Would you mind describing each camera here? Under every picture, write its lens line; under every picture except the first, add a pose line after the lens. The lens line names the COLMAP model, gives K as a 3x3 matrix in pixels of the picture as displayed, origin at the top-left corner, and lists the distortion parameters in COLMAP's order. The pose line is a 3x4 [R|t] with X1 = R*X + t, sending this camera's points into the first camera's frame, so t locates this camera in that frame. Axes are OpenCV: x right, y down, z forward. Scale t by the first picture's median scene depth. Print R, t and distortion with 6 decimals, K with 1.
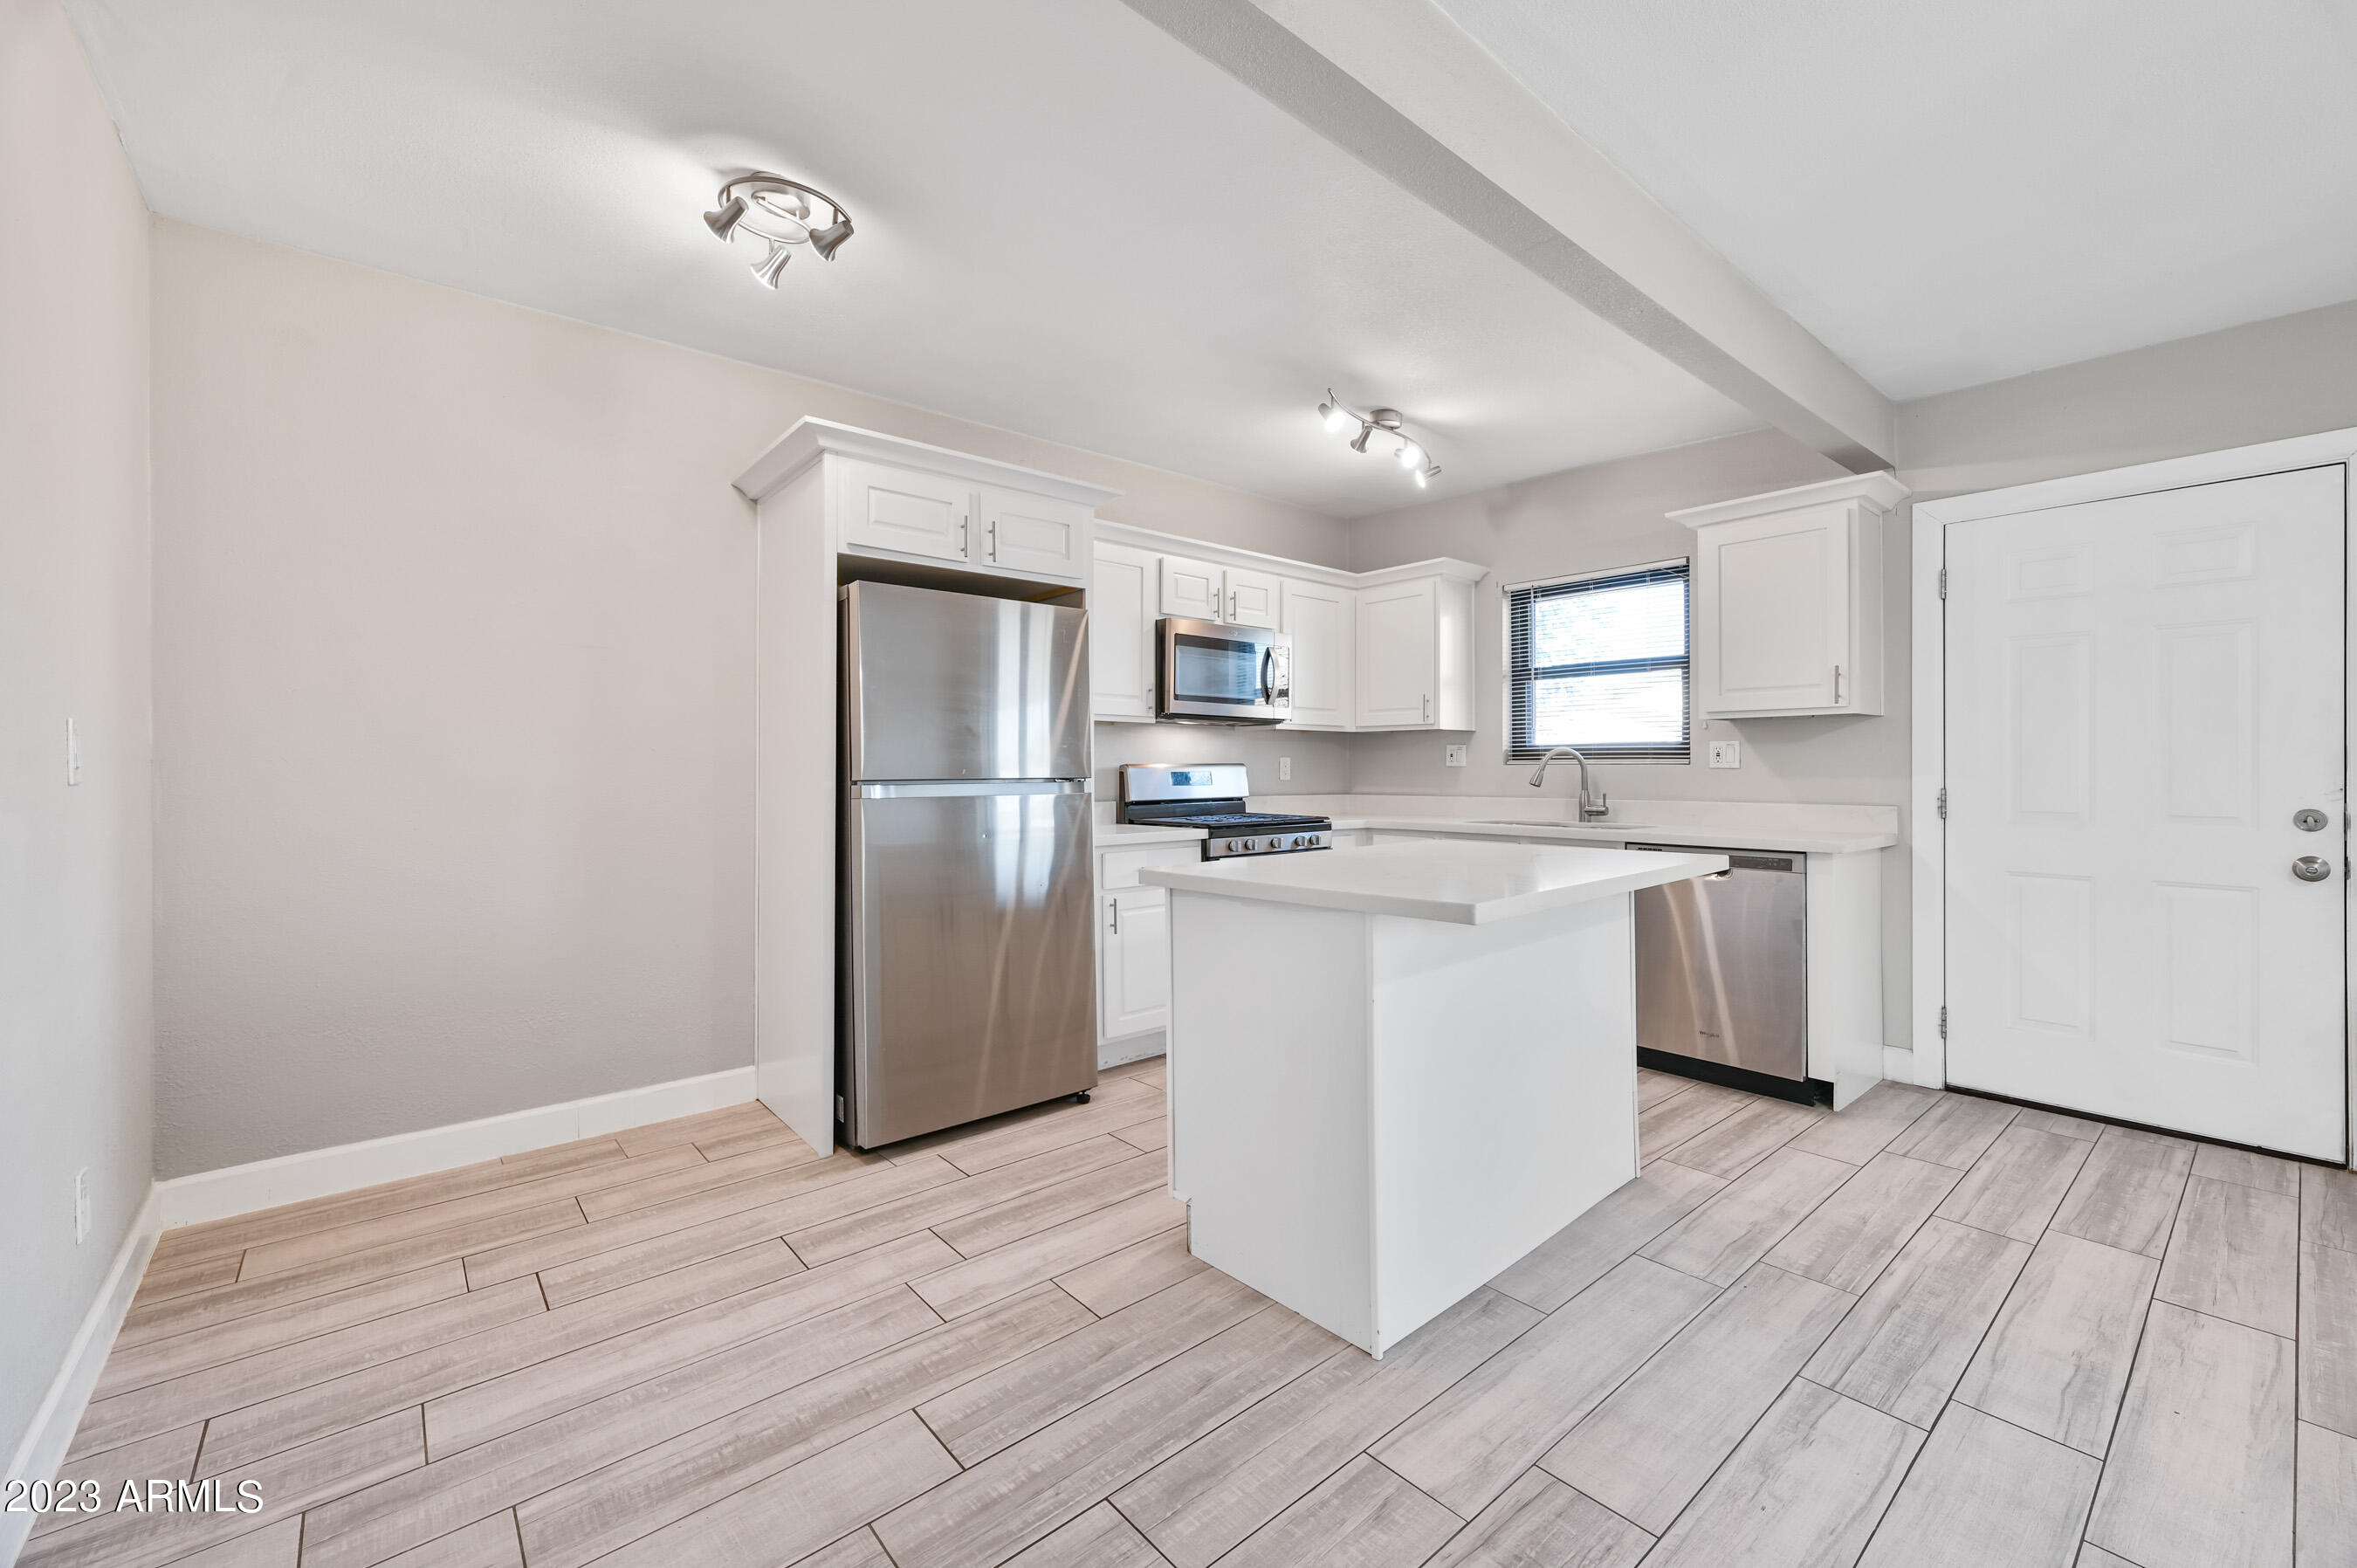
lens RADIAL K [[955.7, 0, 1177.7], [0, 955.7, 779.4], [0, 0, 1]] dist [-0.000452, 0.000291]
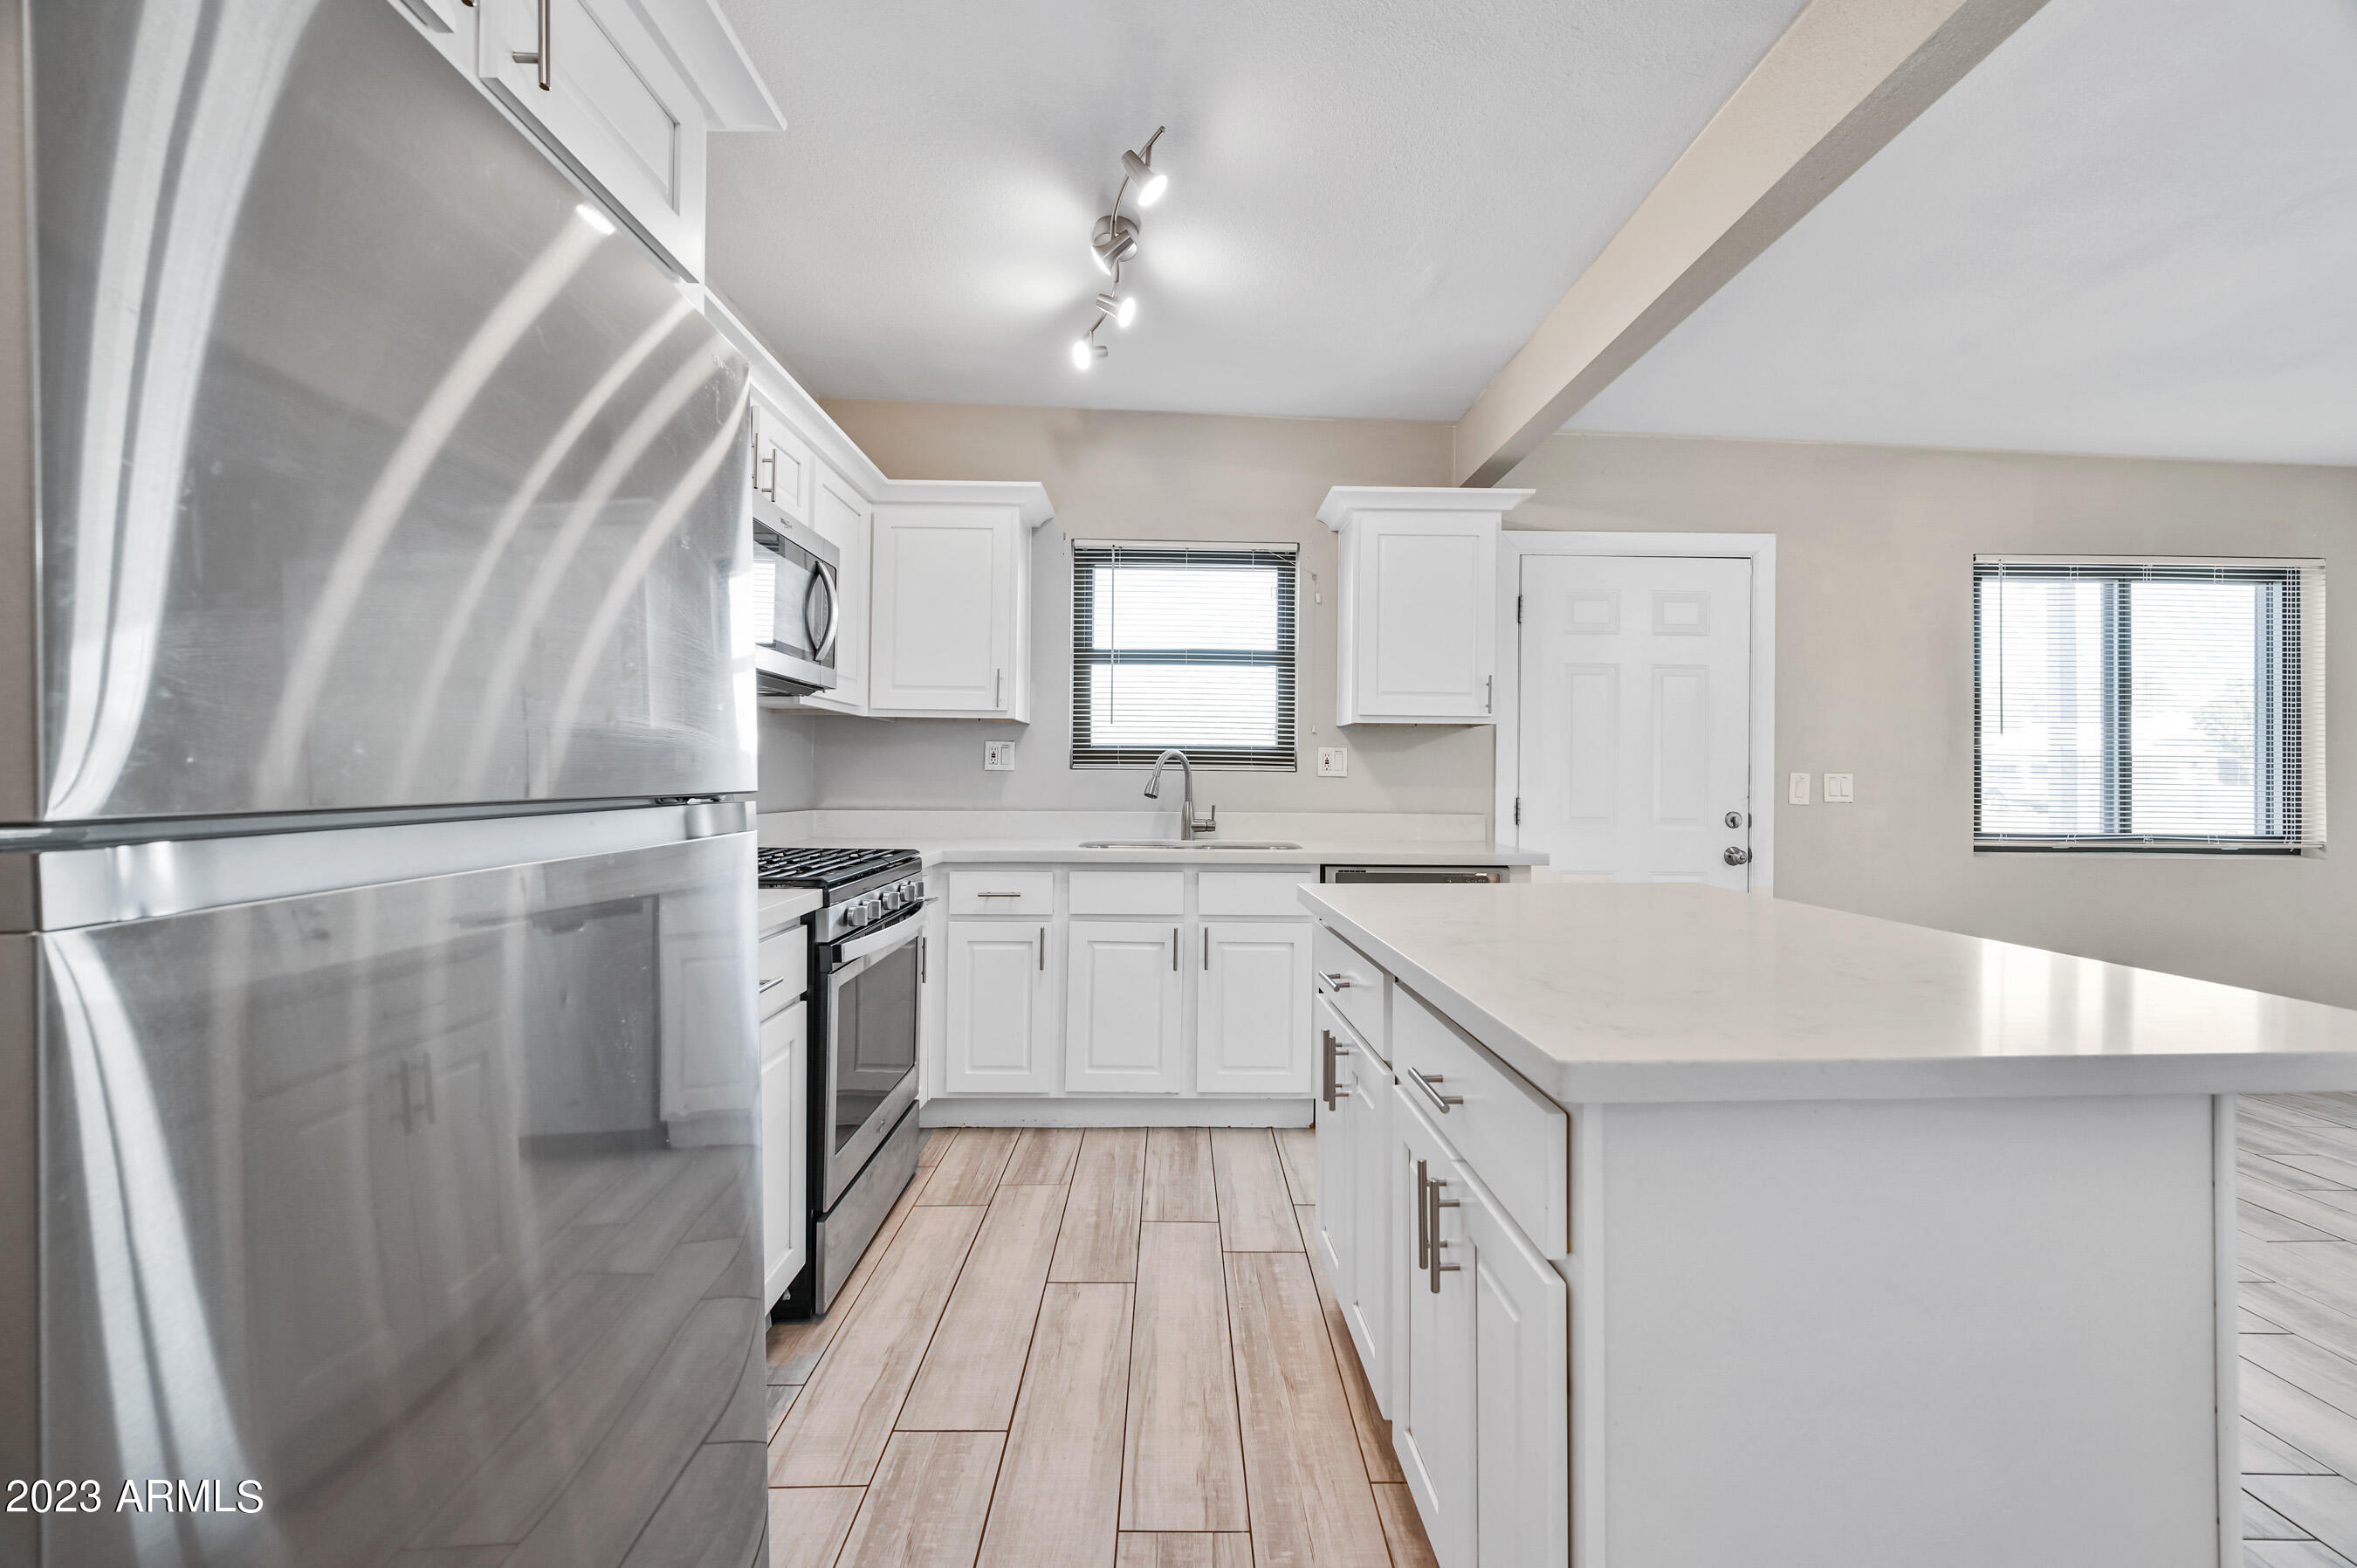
lens RADIAL K [[955.7, 0, 1179.3], [0, 955.7, 777.5], [0, 0, 1]] dist [-0.000452, 0.000291]
pose [[0.636310, 0.004116, 0.771422, -0.222598], [-0.002635, 0.999992, -0.003162, -0.006779], [-0.771429, -0.000021, 0.636316, 0.477643]]
